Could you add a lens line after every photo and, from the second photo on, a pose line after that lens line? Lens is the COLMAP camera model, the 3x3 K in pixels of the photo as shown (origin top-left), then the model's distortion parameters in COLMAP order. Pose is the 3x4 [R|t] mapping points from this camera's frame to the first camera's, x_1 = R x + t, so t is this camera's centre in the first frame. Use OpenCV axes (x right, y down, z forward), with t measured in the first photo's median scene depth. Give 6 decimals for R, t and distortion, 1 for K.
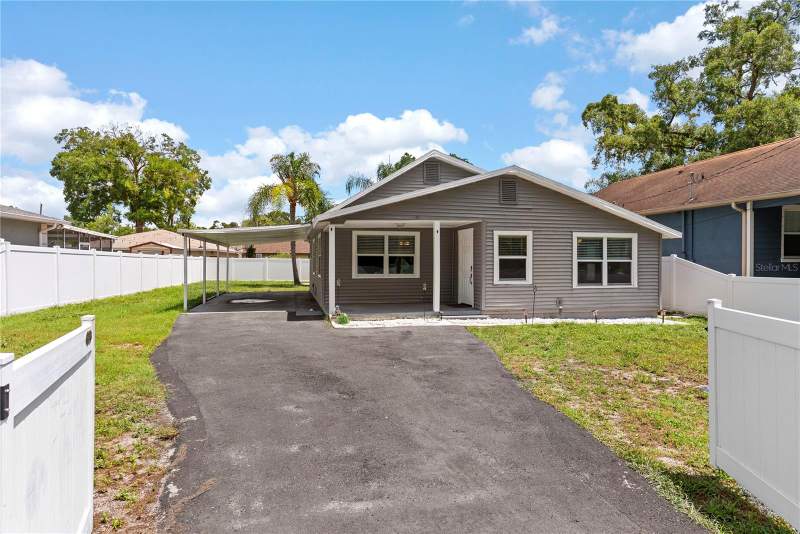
lens RADIAL K [[472.1, 0, 400.0], [0, 472.1, 267.0], [0, 0, 1]] dist [-0.001156, 0.000102]
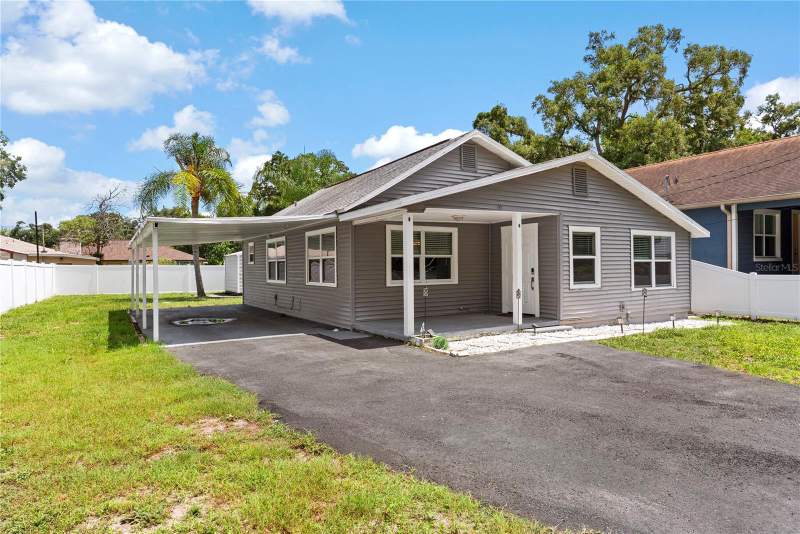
lens RADIAL K [[472.1, 0, 400.0], [0, 472.1, 267.0], [0, 0, 1]] dist [-0.001156, 0.000102]
pose [[0.946416, -0.011916, 0.322731, -0.237751], [0.016512, 0.999797, -0.011506, 0.001194], [-0.322528, 0.016218, 0.946421, 0.189597]]
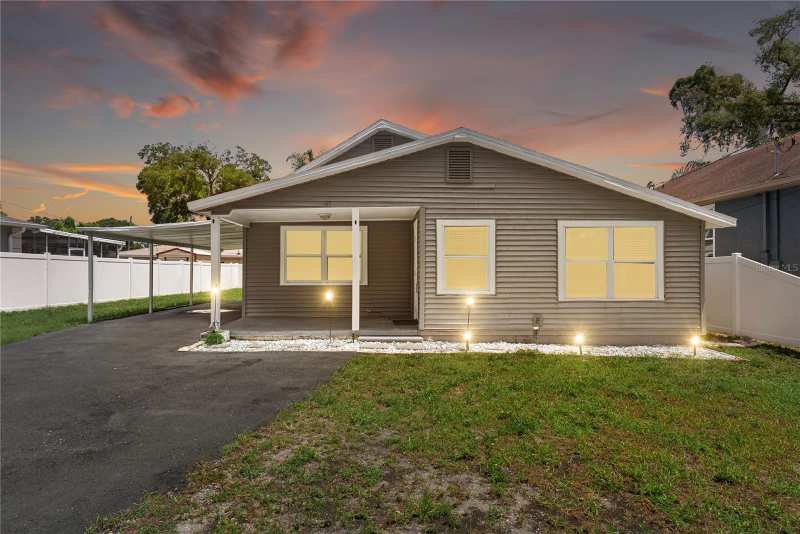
lens RADIAL K [[480.3, 0, 400.0], [0, 480.3, 267.0], [0, 0, 1]] dist [0.001650, 0.001931]
pose [[0.981065, -0.002687, -0.193660, 0.185292], [-0.000928, 0.999827, -0.018573, 0.005763], [0.193676, 0.018401, 0.980893, 0.173309]]
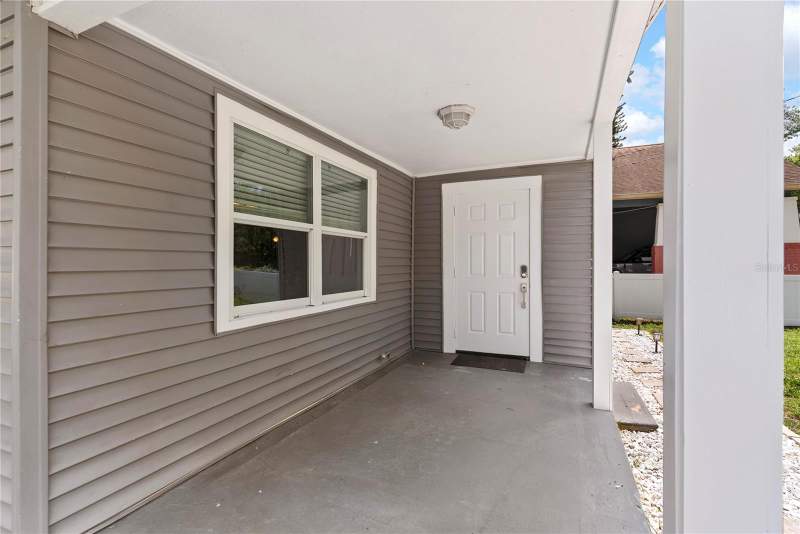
lens RADIAL K [[381.5, 0, 400.0], [0, 381.5, 267.0], [0, 0, 1]] dist [-0.000834, -0.000031]
pose [[0.587326, -0.011069, 0.809275, -0.134536], [0.013420, 0.999902, 0.003937, -0.002298], [-0.809239, 0.008548, 0.587417, 0.609173]]
